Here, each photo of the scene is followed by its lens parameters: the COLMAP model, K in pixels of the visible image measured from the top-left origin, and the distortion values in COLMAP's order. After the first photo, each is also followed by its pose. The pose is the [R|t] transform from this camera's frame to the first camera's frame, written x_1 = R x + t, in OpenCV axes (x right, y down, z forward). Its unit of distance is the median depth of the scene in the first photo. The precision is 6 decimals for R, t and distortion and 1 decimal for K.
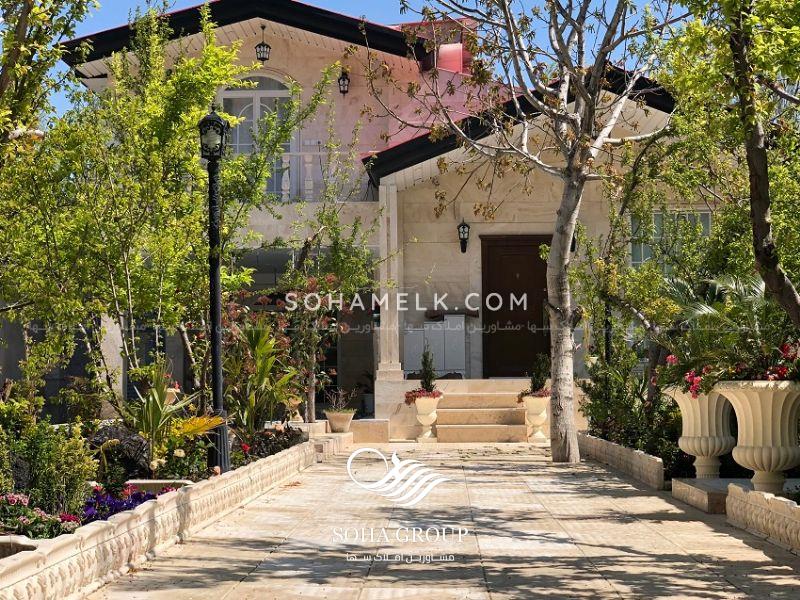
lens RADIAL K [[1477.7, 0, 400.0], [0, 1477.7, 300.0], [0, 0, 1]] dist [-0.033245, -0.071548]
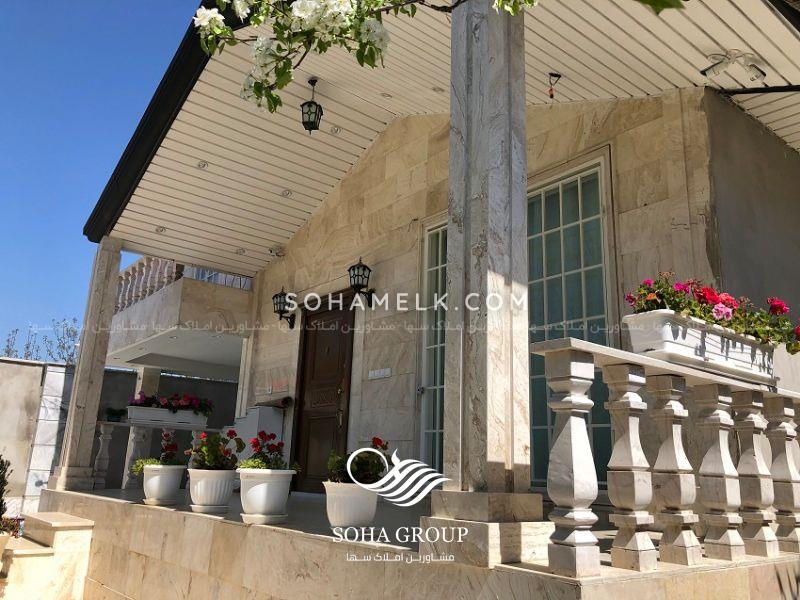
lens RADIAL K [[656.4, 0, 400.0], [0, 656.4, 300.0], [0, 0, 1]] dist [0.034000, -0.035469]
pose [[0.657681, -0.158150, -0.736508, 0.398696], [-0.000788, 0.977569, -0.210616, 0.032030], [0.753296, 0.139098, 0.642804, 0.926542]]
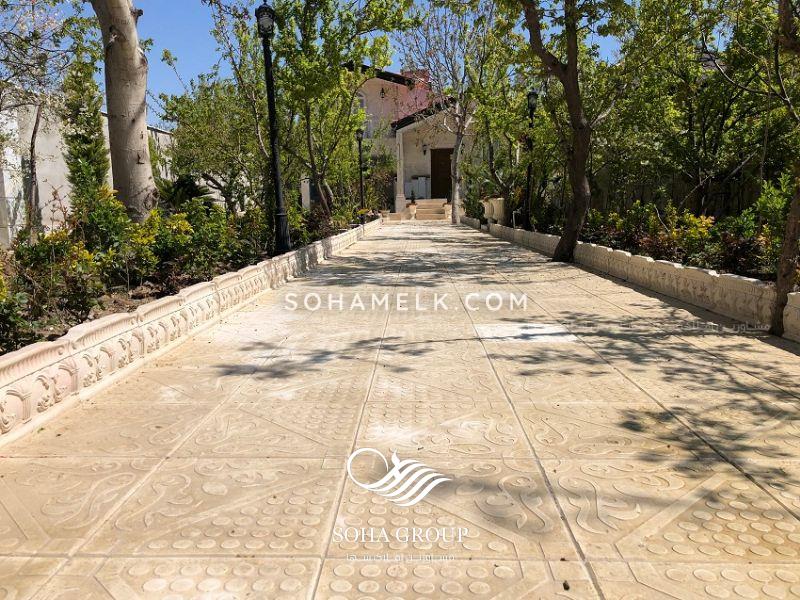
lens RADIAL K [[656.4, 0, 400.0], [0, 656.4, 300.0], [0, 0, 1]] dist [0.034000, -0.035469]
pose [[0.999891, -0.013161, 0.006751, -0.020009], [0.011522, 0.979208, 0.202530, -0.017775], [-0.009277, -0.202430, 0.979253, -0.362280]]
